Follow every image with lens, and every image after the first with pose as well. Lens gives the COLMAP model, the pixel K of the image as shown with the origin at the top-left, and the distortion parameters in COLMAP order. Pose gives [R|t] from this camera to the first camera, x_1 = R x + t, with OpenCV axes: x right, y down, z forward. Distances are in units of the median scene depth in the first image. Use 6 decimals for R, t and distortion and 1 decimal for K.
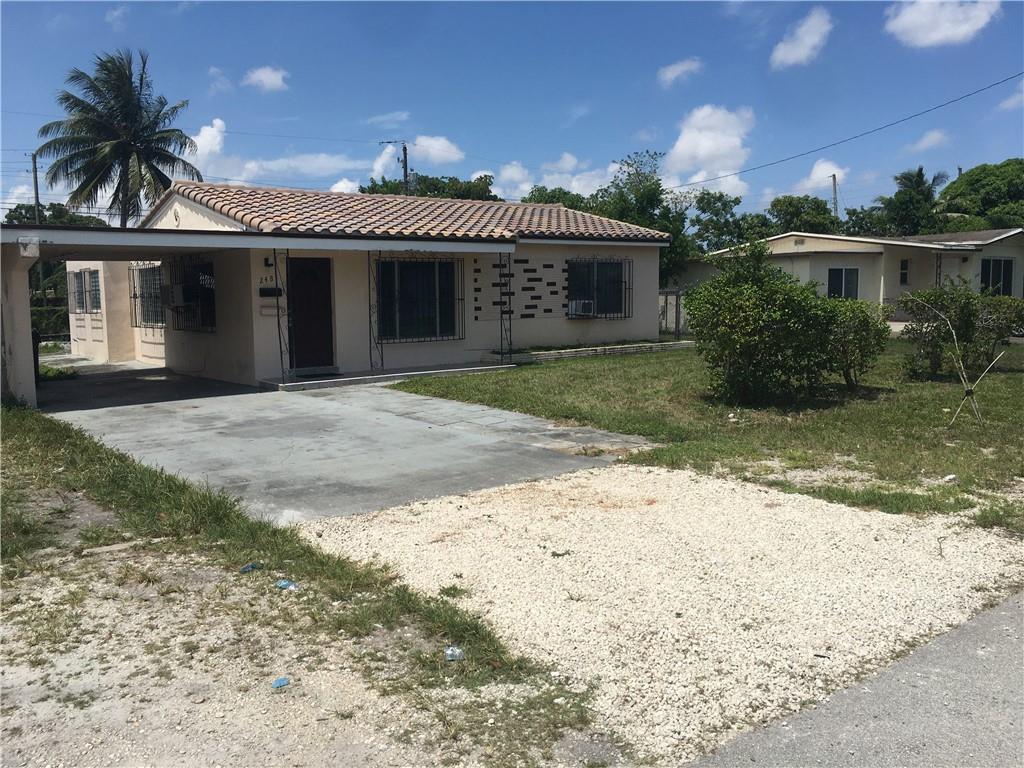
lens RADIAL K [[866.7, 0, 504.6], [0, 866.7, 389.1], [0, 0, 1]] dist [0.002292, -0.008735]
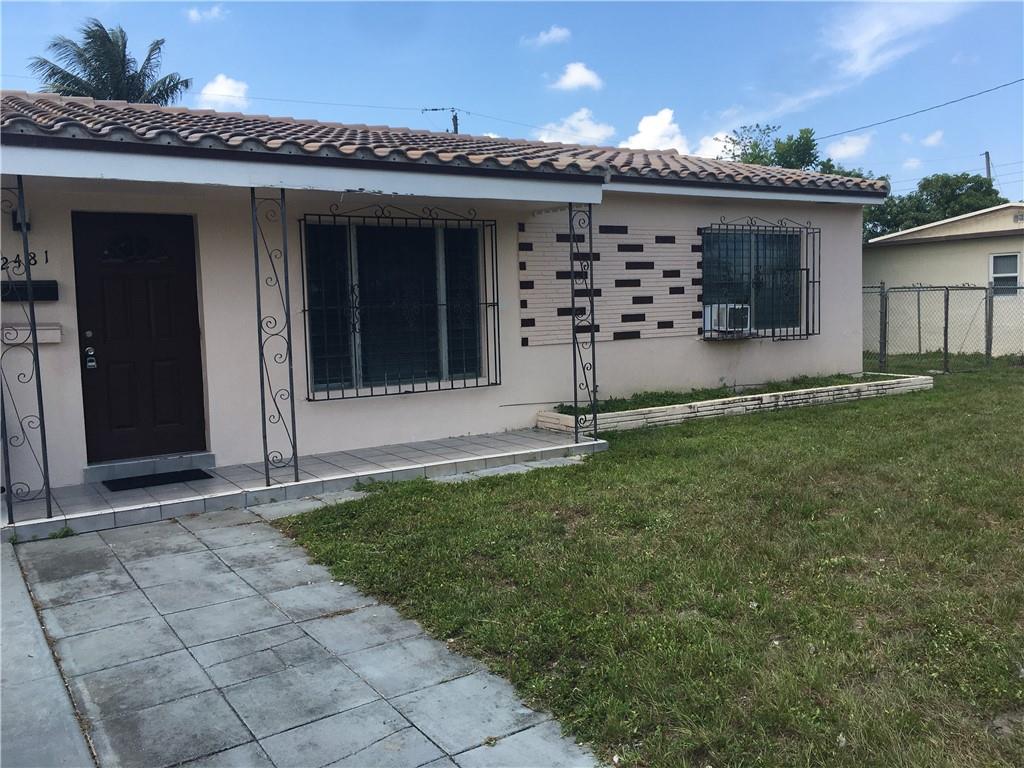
lens RADIAL K [[866.7, 0, 511.9], [0, 866.7, 374.3], [0, 0, 1]] dist [0.002292, -0.008735]
pose [[0.996534, -0.005159, -0.083021, 0.001410], [0.002688, 0.999551, -0.029853, -0.046271], [0.083137, 0.029526, 0.996101, 0.482636]]
